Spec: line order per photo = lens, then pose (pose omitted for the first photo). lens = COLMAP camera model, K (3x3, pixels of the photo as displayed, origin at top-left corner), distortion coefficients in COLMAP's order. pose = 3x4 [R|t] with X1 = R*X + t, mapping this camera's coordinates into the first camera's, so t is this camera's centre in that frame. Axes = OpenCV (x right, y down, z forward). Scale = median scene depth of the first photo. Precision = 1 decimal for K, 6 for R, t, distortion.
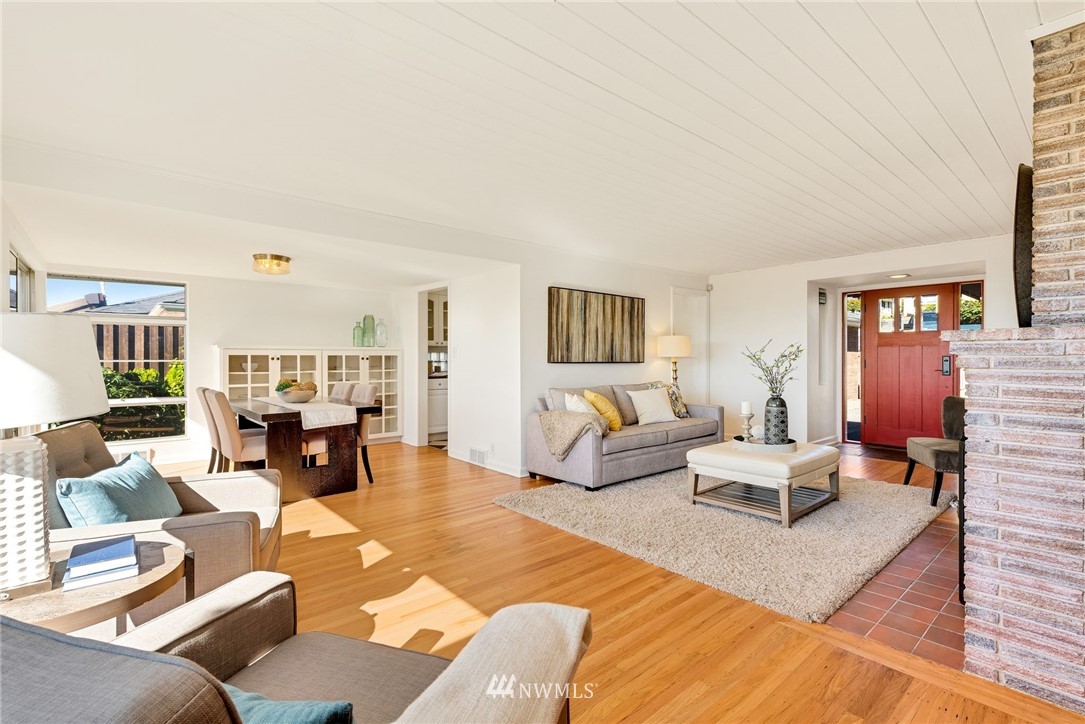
lens RADIAL K [[499.3, 0, 544.0], [0, 499.3, 362.5], [0, 0, 1]] dist [-0.000304, -0.000021]
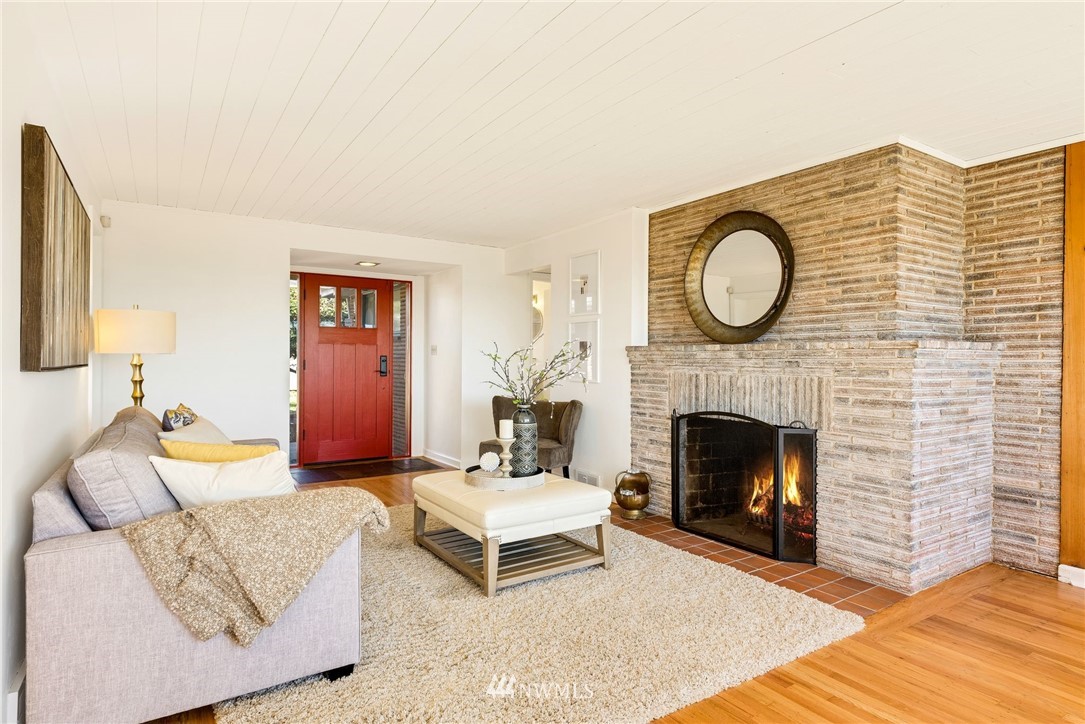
lens RADIAL K [[582.8, 0, 543.6], [0, 582.8, 358.4], [0, 0, 1]] dist [0.001699, 0.000208]
pose [[0.137962, 0.003731, 0.990430, -0.467084], [0.001913, 0.999990, -0.004033, -0.006511], [-0.990436, 0.002451, 0.137954, 0.962225]]
